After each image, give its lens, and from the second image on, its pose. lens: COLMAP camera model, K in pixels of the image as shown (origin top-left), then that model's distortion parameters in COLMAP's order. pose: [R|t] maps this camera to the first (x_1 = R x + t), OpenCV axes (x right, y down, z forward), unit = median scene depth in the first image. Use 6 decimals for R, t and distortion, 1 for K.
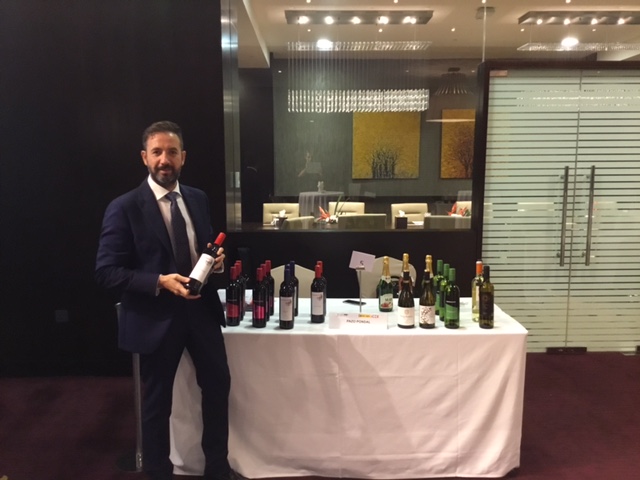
lens RADIAL K [[580.4, 0, 320.0], [0, 580.4, 240.0], [0, 0, 1]] dist [0.110754, -0.218000]
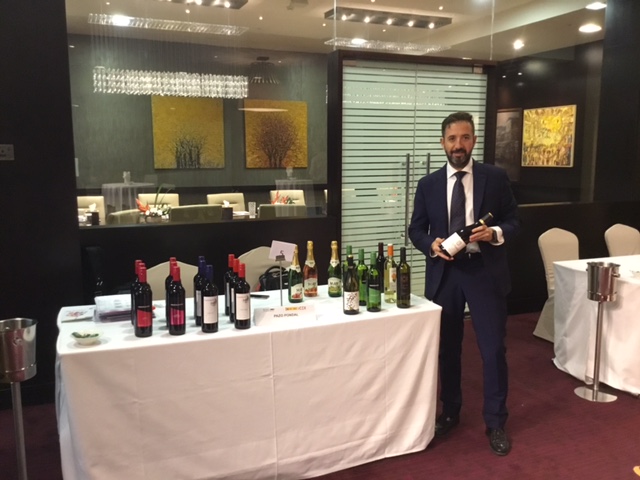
lens RADIAL K [[580.4, 0, 320.0], [0, 580.4, 240.0], [0, 0, 1]] dist [0.110754, -0.218000]
pose [[0.918169, -0.056434, 0.392148, -0.157939], [0.051435, 0.998406, 0.023250, 0.000029], [-0.392835, -0.001177, 0.919608, 0.075603]]
